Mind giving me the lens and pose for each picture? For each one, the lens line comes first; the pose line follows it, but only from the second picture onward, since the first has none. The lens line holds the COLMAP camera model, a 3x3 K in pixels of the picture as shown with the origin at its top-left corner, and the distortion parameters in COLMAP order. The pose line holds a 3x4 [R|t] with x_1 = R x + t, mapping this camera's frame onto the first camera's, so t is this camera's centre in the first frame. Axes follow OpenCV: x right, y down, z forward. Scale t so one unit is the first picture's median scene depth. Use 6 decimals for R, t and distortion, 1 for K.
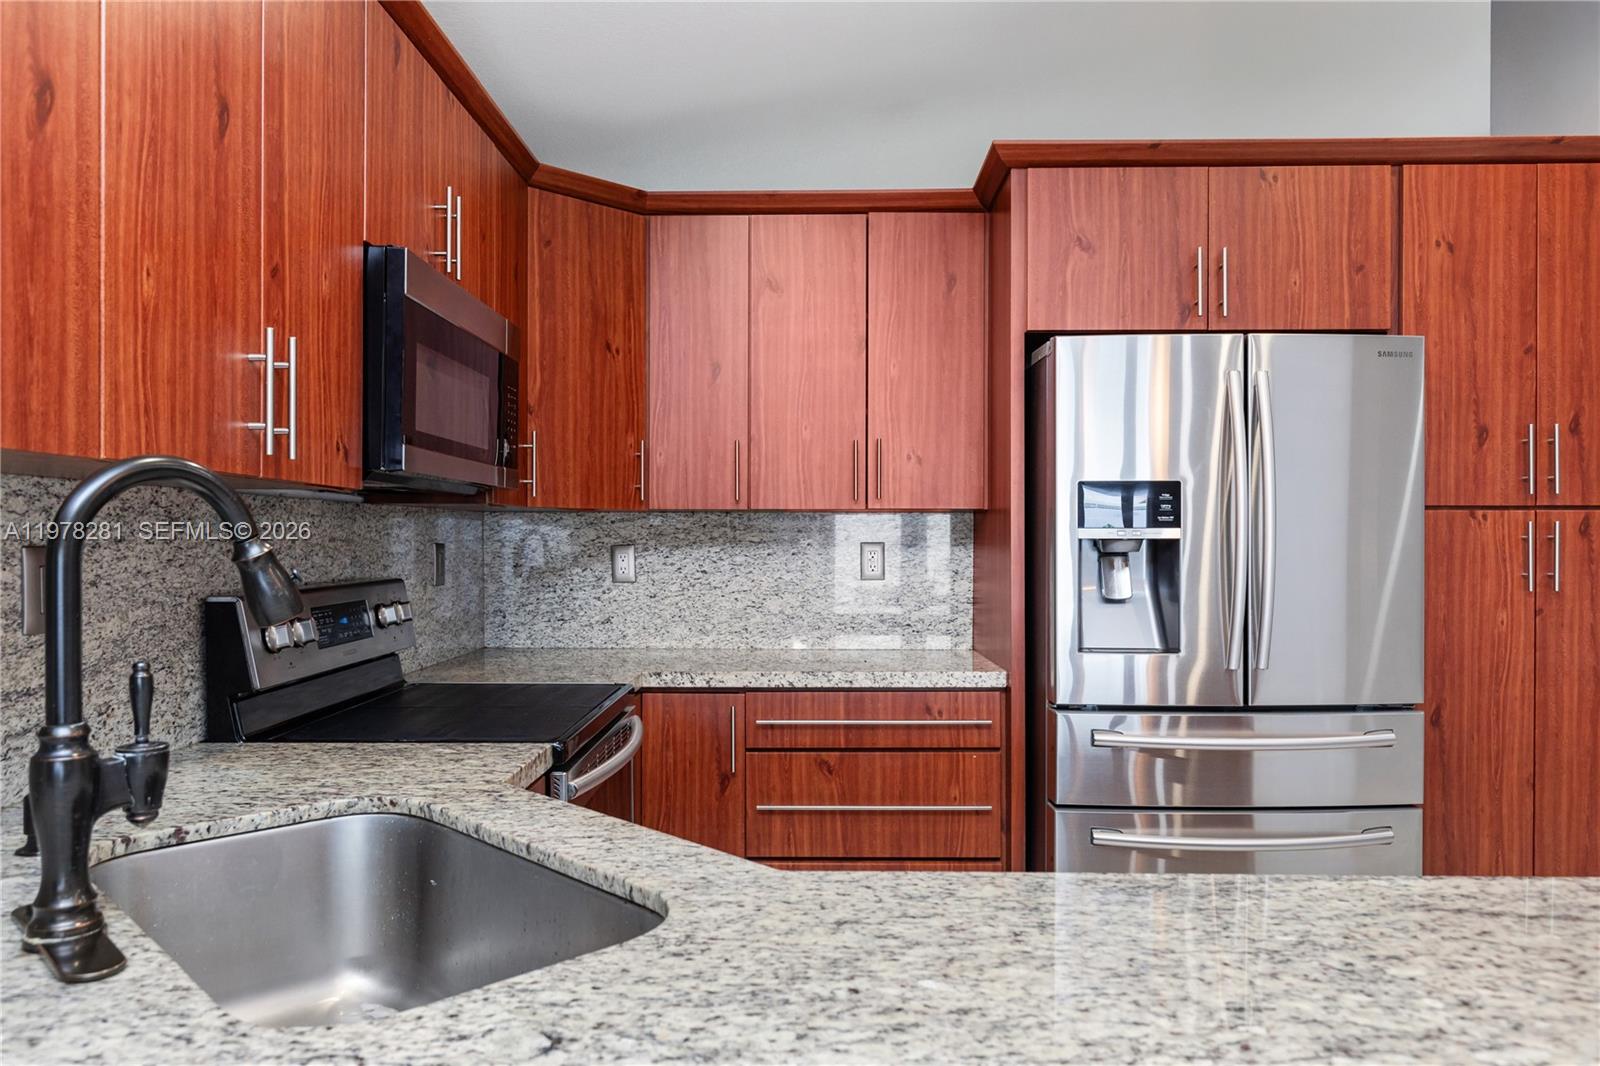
lens RADIAL K [[1095.5, 0, 794.0], [0, 1095.5, 545.5], [0, 0, 1]] dist [0.001977, -0.003593]
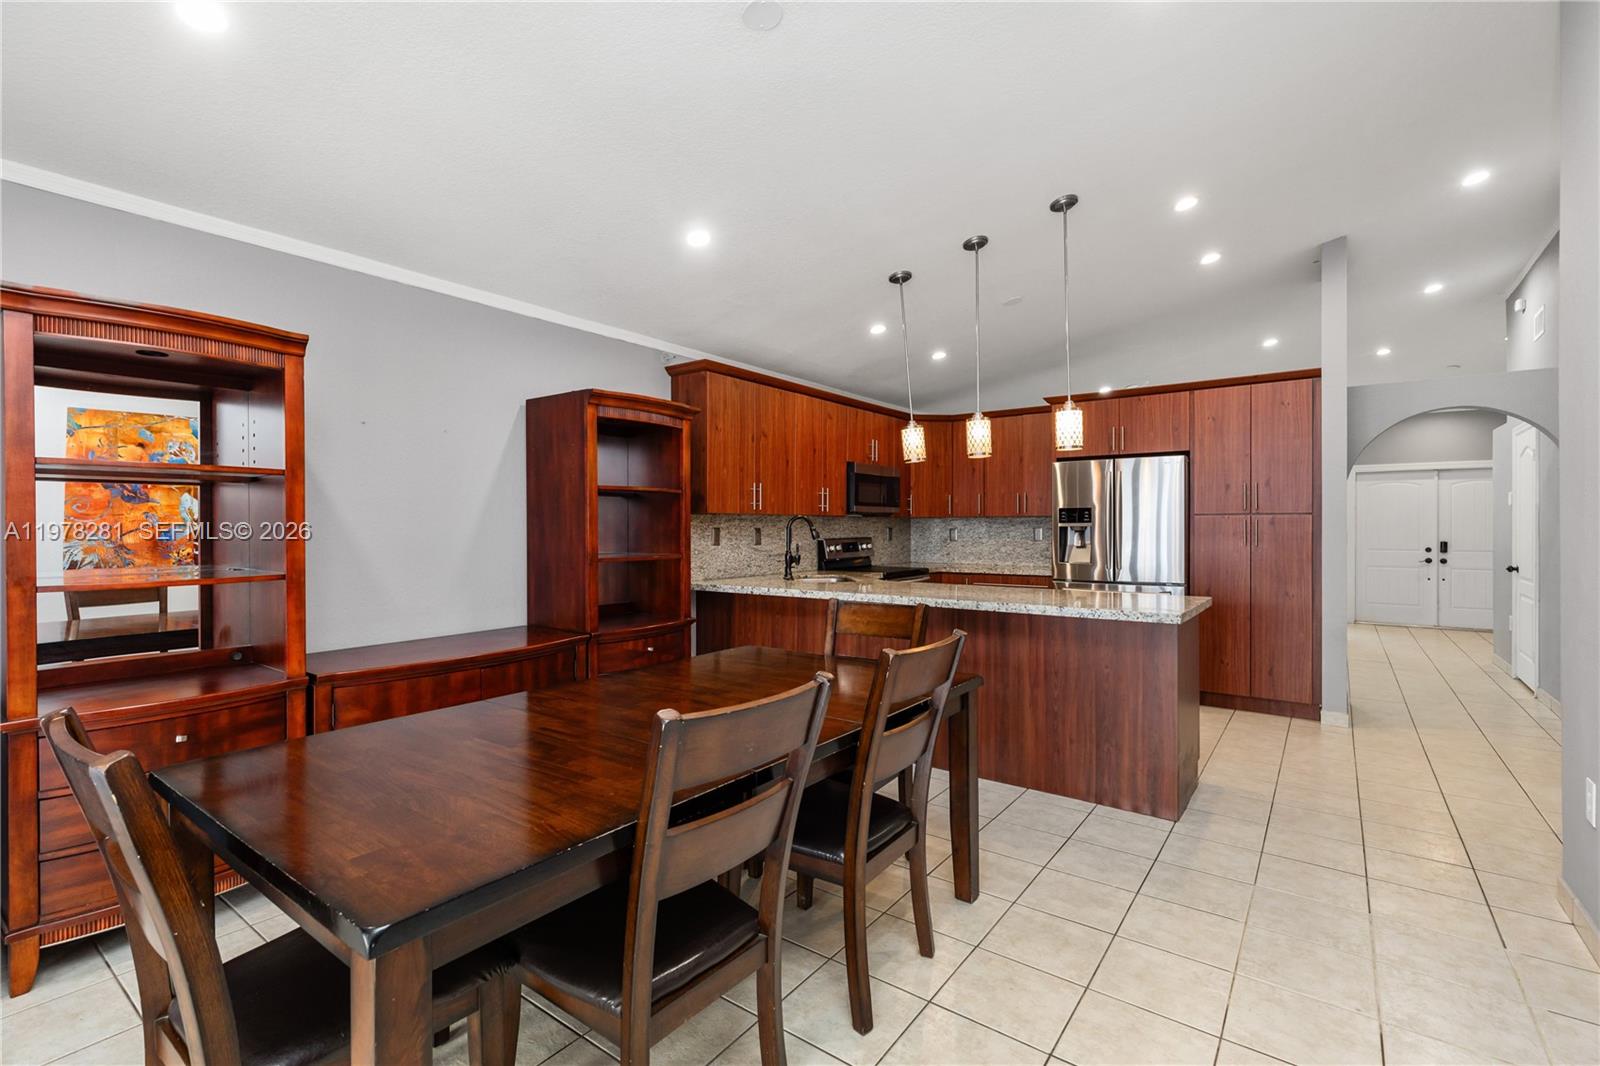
lens RADIAL K [[722.5, 0, 784.2], [0, 722.5, 525.8], [0, 0, 1]] dist [0.002913, -0.001478]
pose [[0.807964, -0.002859, -0.589225, 0.794360], [-0.001633, 0.999974, -0.007091, 0.007879], [0.589229, 0.006691, 0.807938, -1.077662]]
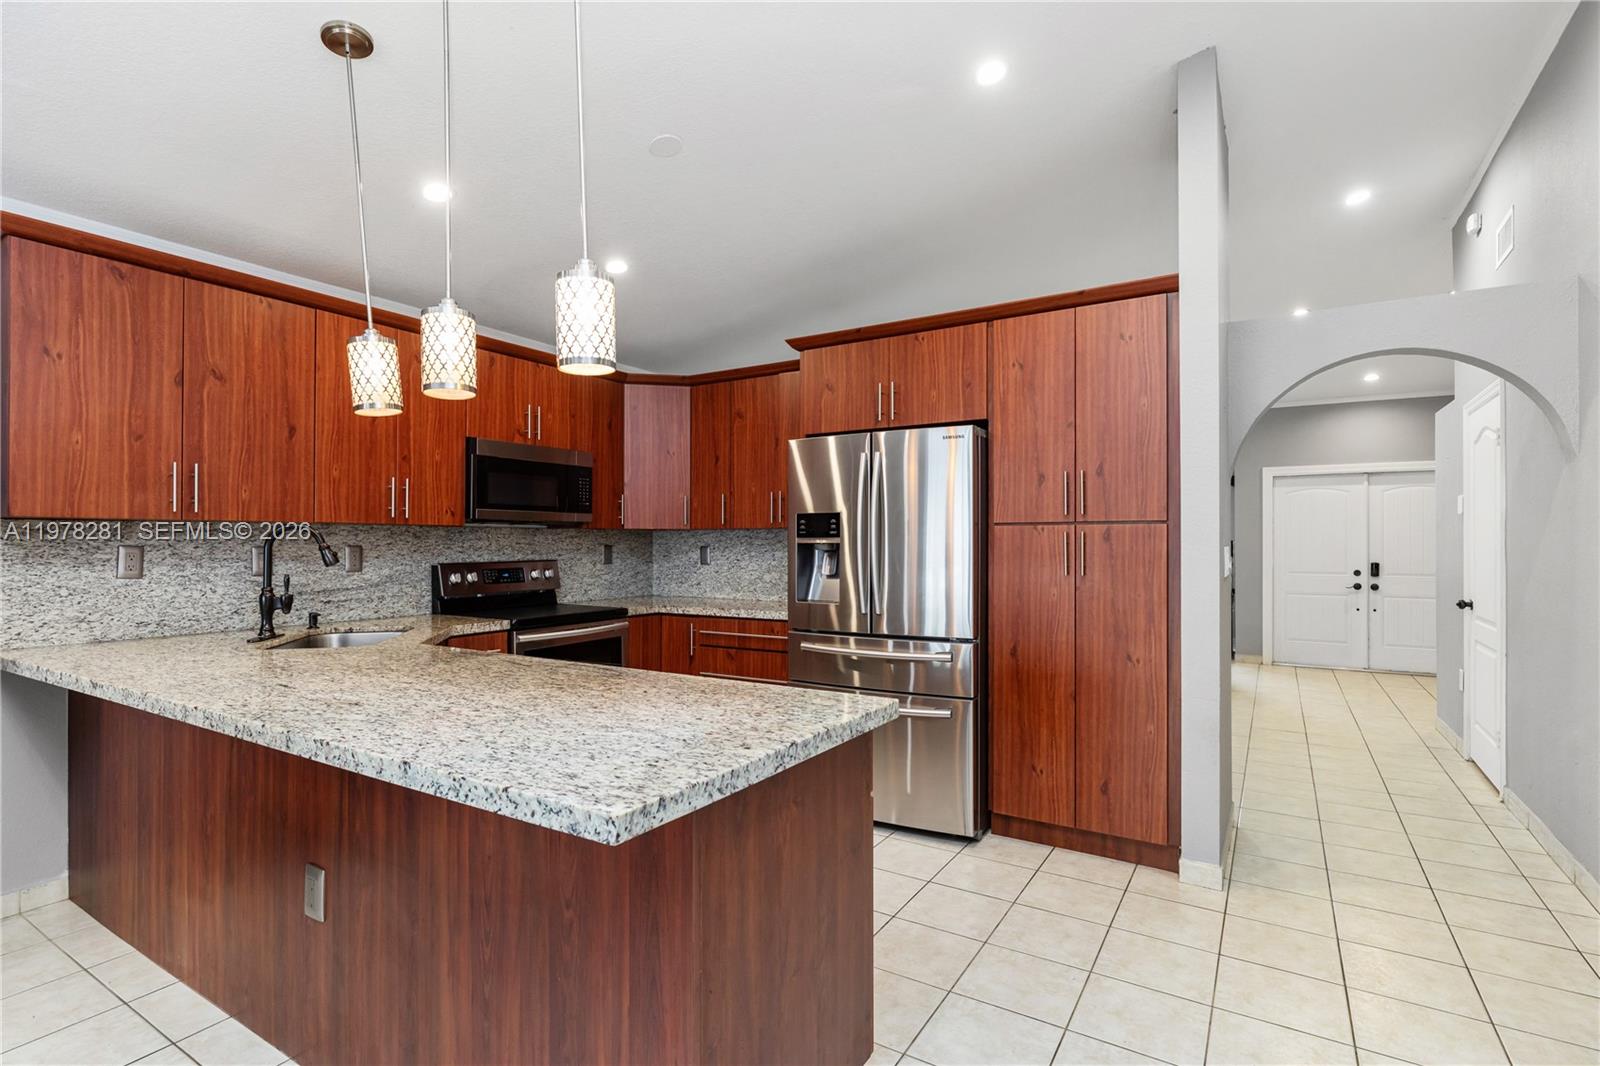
lens RADIAL K [[770.5, 0, 786.6], [0, 770.5, 538.1], [0, 0, 1]] dist [-0.004842, 0.000407]
pose [[0.854864, -0.004811, -0.518829, 0.897370], [-0.001787, 0.999924, -0.012216, 0.001443], [0.518848, 0.011371, 0.854791, -0.171101]]
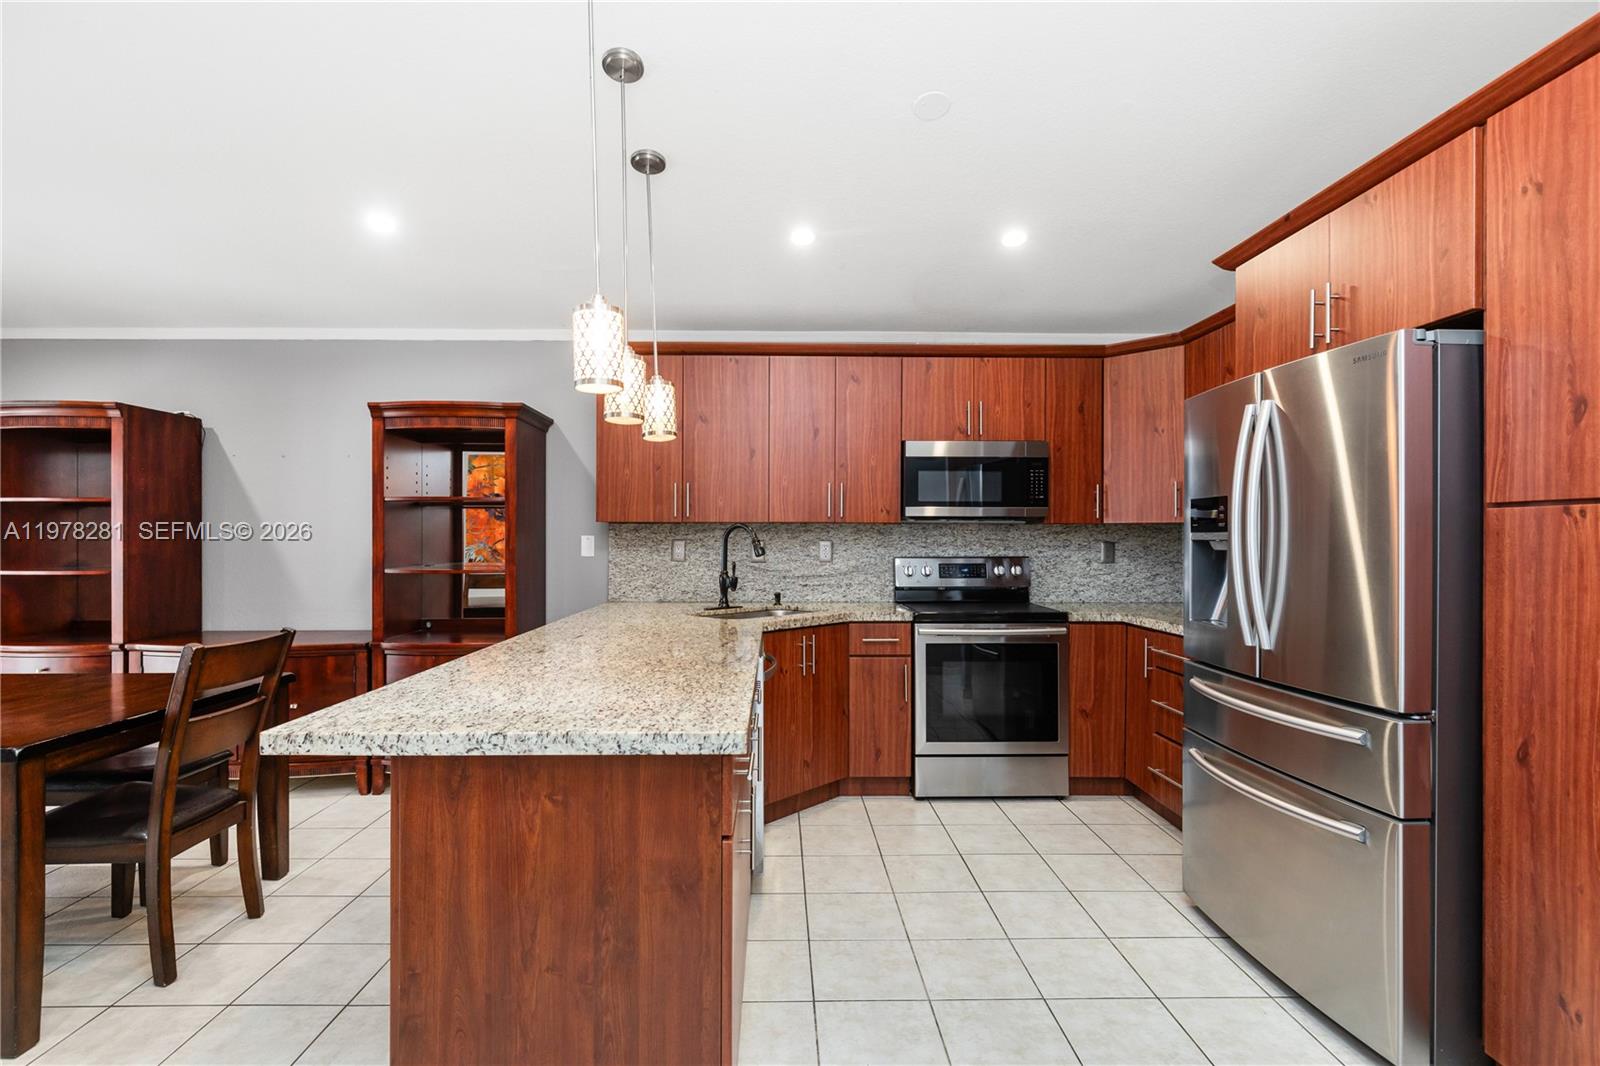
lens RADIAL K [[759.1, 0, 790.6], [0, 759.1, 533.4], [0, 0, 1]] dist [0.000834, -0.000585]
pose [[0.036637, -0.007025, -0.999304, 1.148041], [-0.009025, 0.999932, -0.007360, -0.002557], [0.999288, 0.009289, 0.036571, 0.418192]]
